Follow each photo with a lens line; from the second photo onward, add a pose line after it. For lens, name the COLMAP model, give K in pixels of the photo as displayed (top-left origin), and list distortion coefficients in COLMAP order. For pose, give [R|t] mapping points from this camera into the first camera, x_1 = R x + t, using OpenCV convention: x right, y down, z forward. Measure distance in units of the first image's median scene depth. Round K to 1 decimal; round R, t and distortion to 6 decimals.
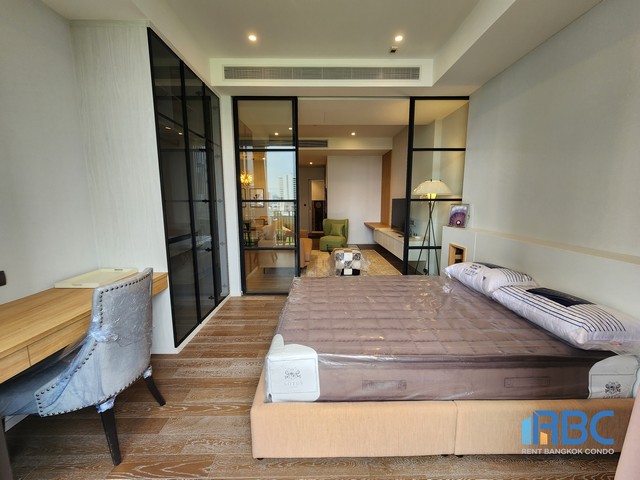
lens RADIAL K [[262.9, 0, 319.2], [0, 262.9, 238.2], [0, 0, 1]] dist [0.000634, 0.001000]
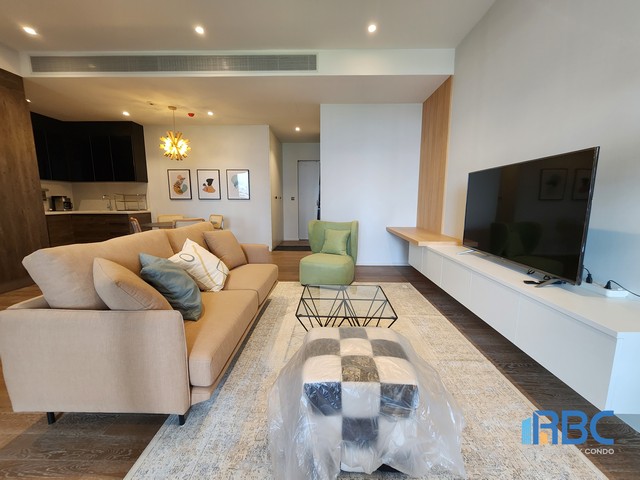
lens RADIAL K [[262.9, 0, 322.9], [0, 262.9, 239.4], [0, 0, 1]] dist [0.000634, 0.001000]
pose [[0.999788, 0.008391, -0.018825, 0.053406], [-0.008365, 0.999964, 0.001441, -0.037893], [0.018837, -0.001283, 0.999822, 0.500170]]
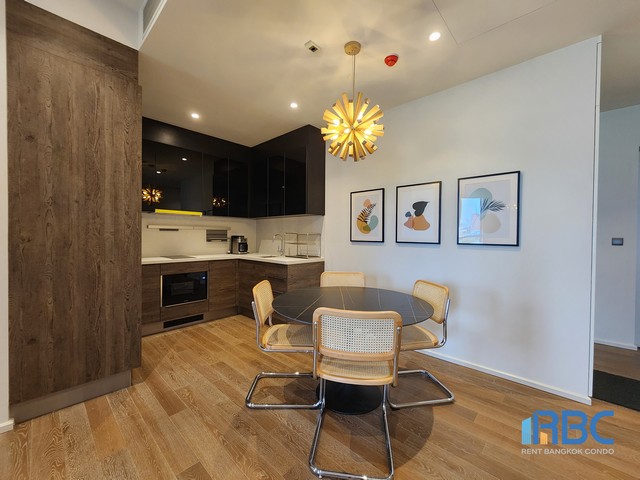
lens RADIAL K [[262.9, 0, 322.4], [0, 262.9, 237.5], [0, 0, 1]] dist [0.000634, 0.001000]
pose [[0.728695, 0.016613, -0.684637, -0.138297], [-0.110577, 0.989442, -0.093684, -0.111079], [0.675853, 0.143972, 0.722838, 0.908099]]
